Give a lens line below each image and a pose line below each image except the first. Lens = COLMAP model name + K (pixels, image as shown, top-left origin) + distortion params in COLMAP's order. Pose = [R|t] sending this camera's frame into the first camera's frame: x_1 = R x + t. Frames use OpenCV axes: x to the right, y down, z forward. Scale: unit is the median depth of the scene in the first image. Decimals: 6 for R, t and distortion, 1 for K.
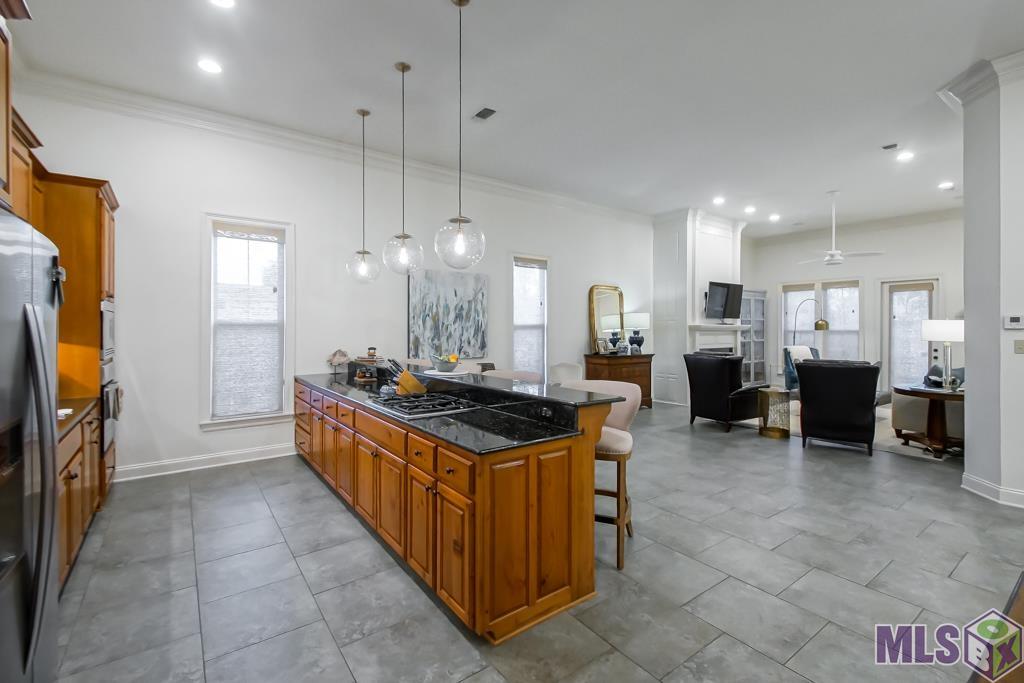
lens RADIAL K [[454.5, 0, 502.6], [0, 454.5, 331.8], [0, 0, 1]] dist [0.000986, -0.000120]
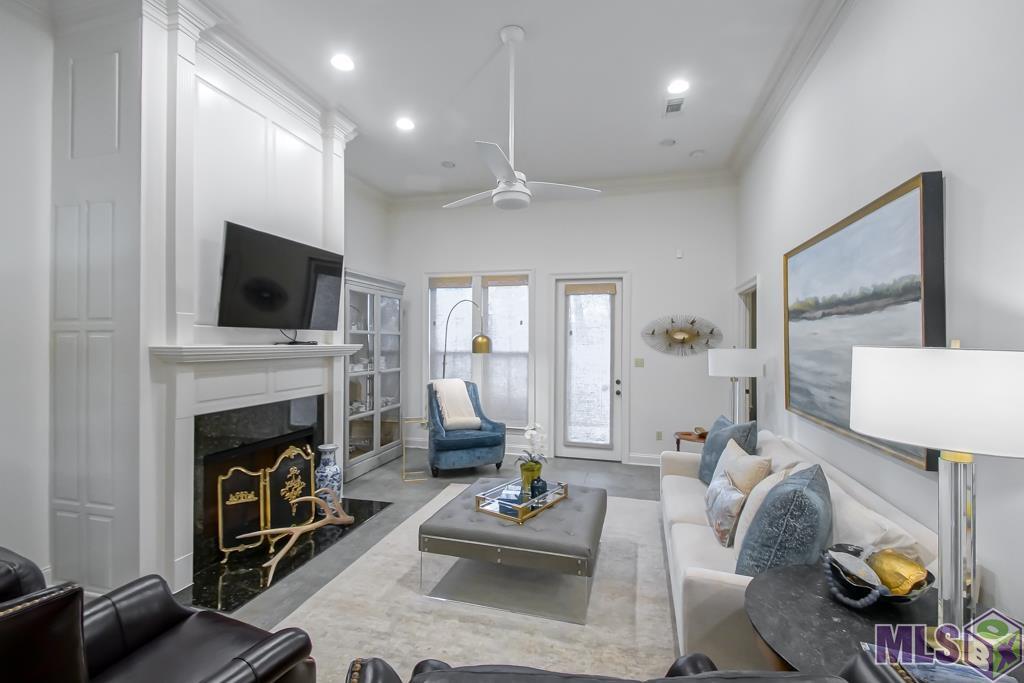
lens RADIAL K [[461.0, 0, 512.0], [0, 461.0, 341.5], [0, 0, 1]] dist [-0.000241, -0.000019]
pose [[0.771136, 0.003853, 0.636659, 0.344364], [-0.000273, 0.999984, -0.005721, -0.014696], [-0.636670, 0.004238, 0.771125, 0.504963]]
